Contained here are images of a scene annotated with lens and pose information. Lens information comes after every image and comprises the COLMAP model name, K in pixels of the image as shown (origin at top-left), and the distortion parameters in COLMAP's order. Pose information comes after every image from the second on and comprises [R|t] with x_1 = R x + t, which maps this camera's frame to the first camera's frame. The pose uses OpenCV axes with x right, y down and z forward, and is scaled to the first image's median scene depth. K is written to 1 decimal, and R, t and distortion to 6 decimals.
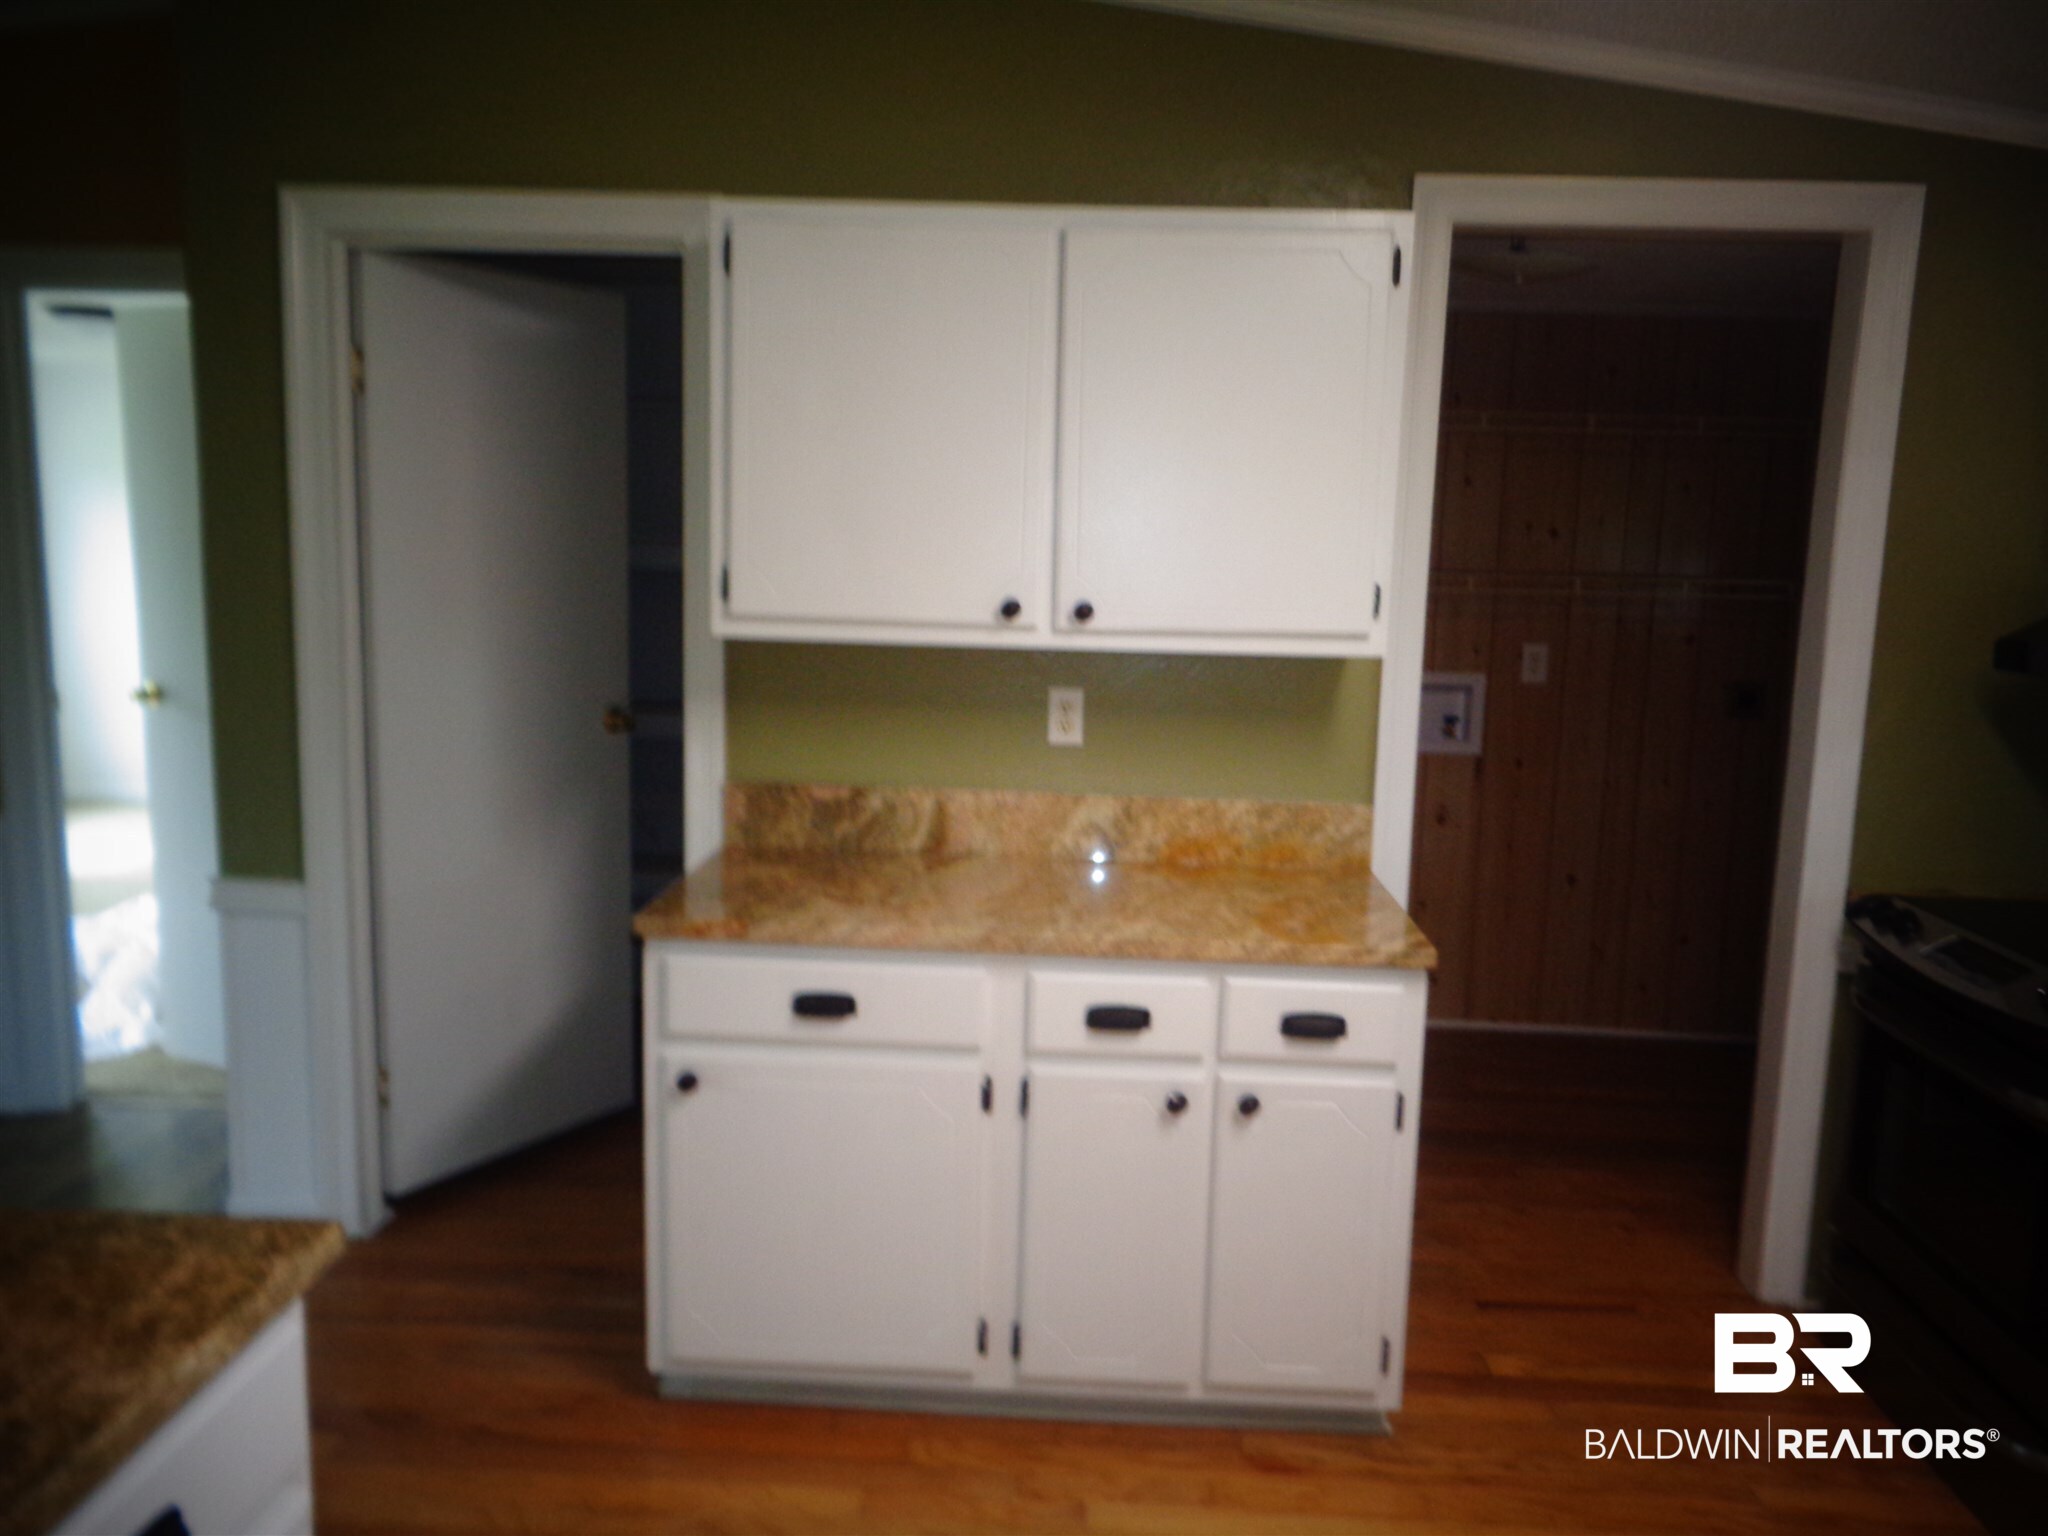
lens RADIAL K [[1535.8, 0, 1024.0], [0, 1535.8, 768.0], [0, 0, 1]] dist [0.005812, 0.001023]
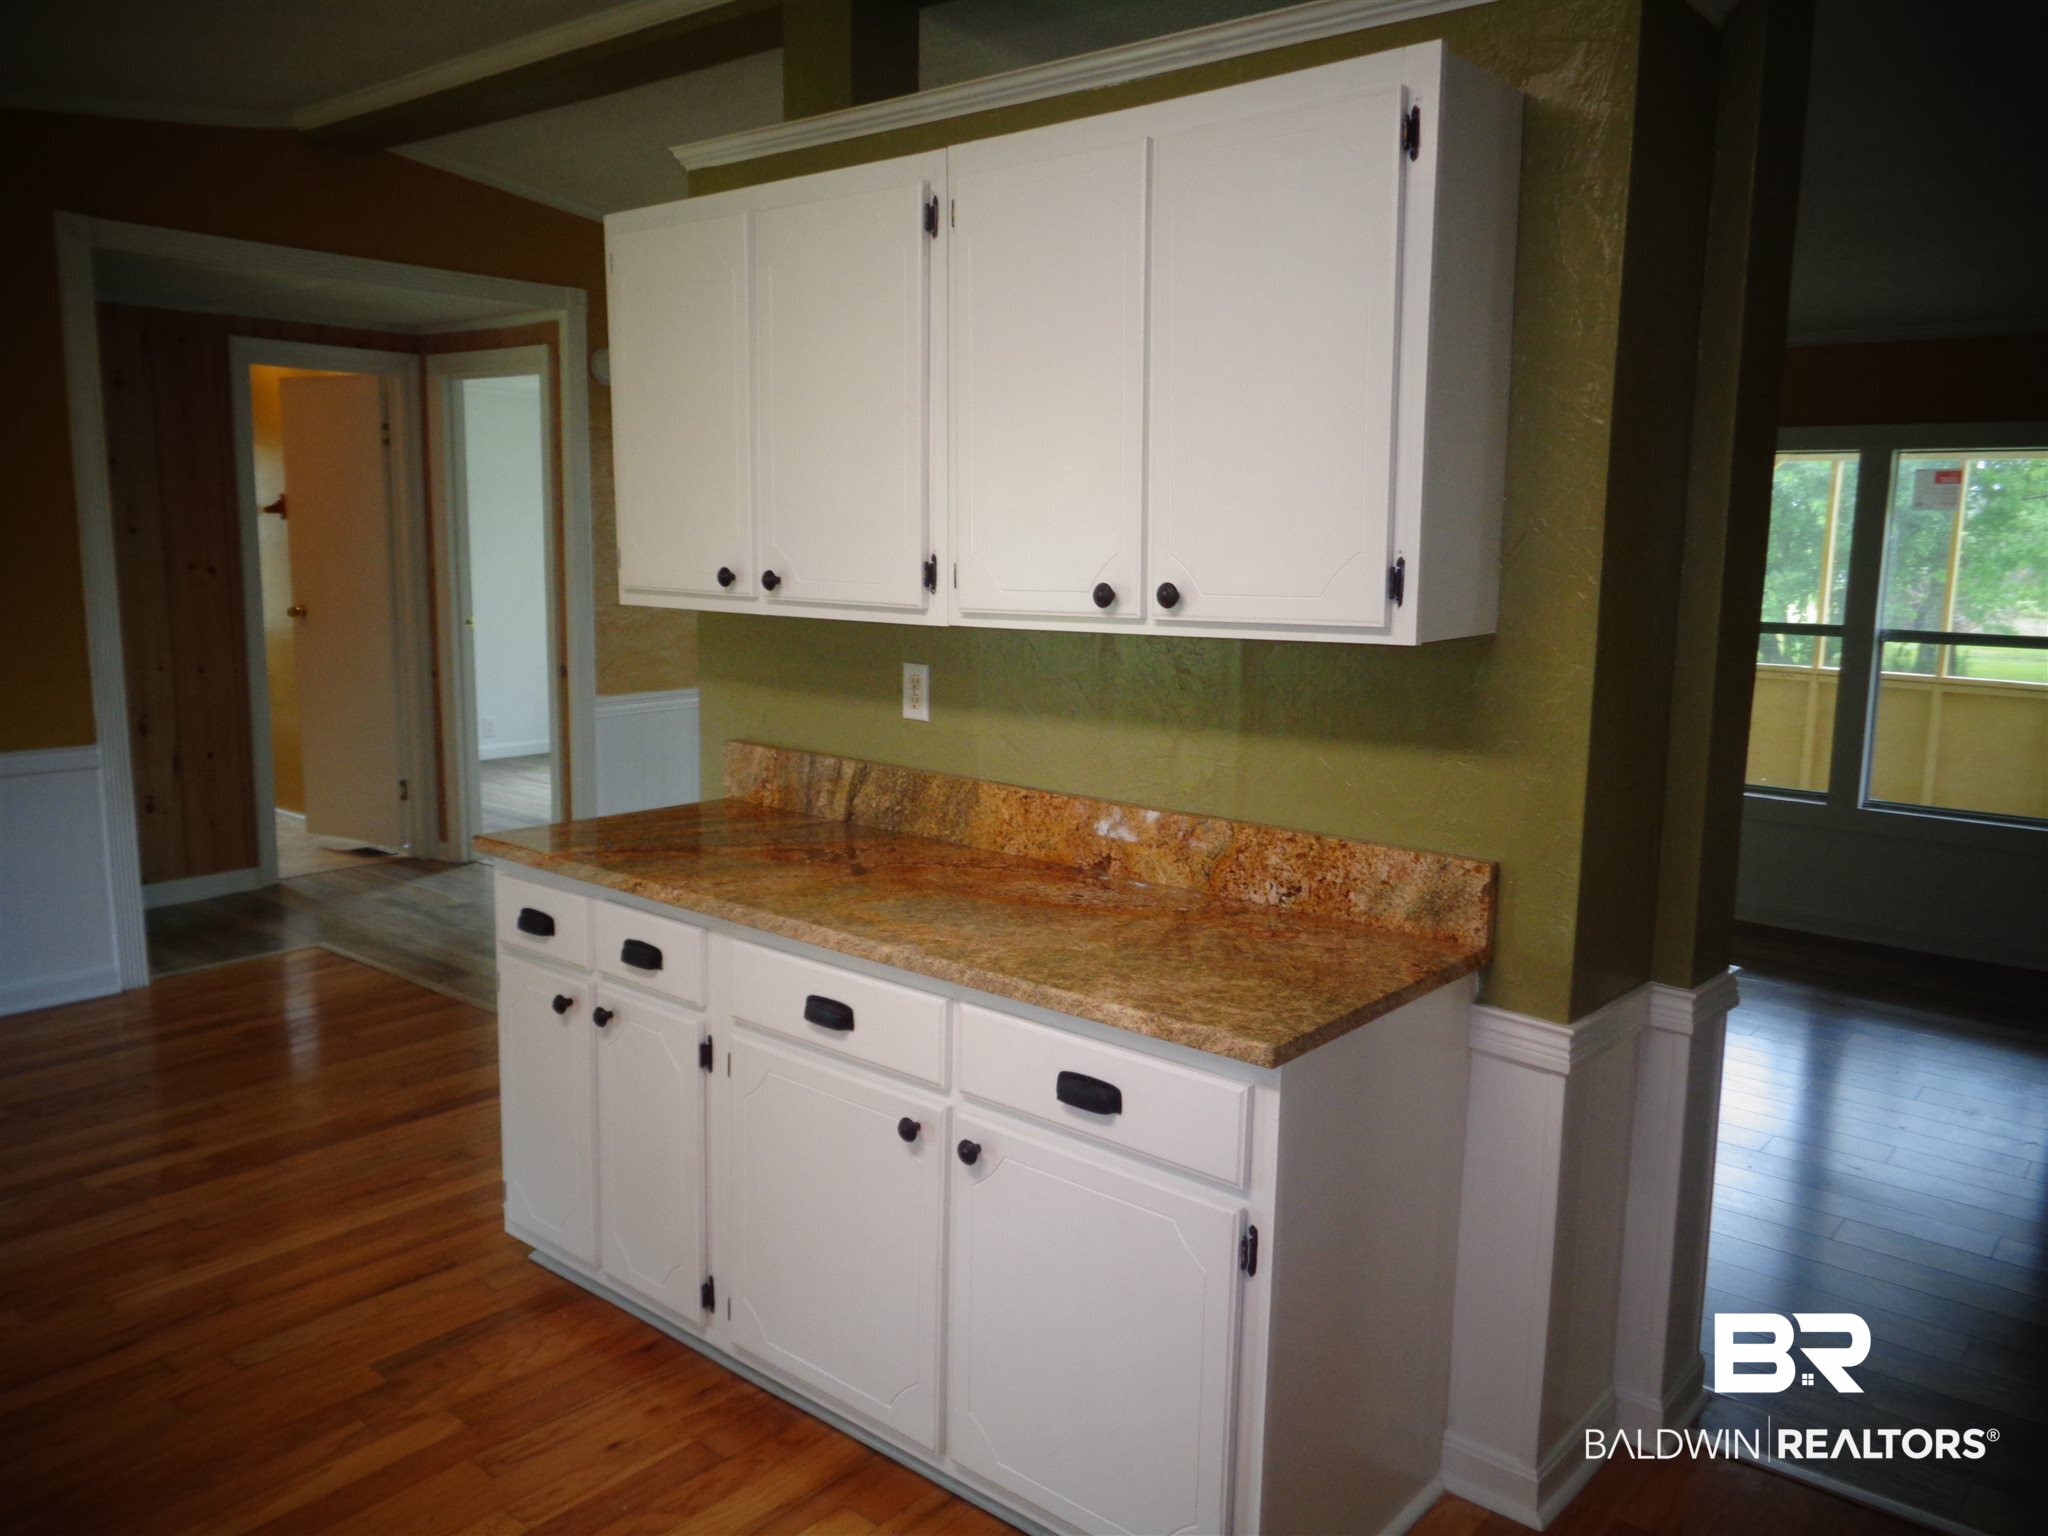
lens RADIAL K [[1535.8, 0, 1024.0], [0, 1535.8, 768.0], [0, 0, 1]] dist [0.005812, 0.001023]
pose [[0.676469, 0.098279, -0.729884, 0.765962], [-0.102855, 0.993951, 0.038508, -0.033344], [0.729253, 0.049023, 0.682486, 0.408914]]
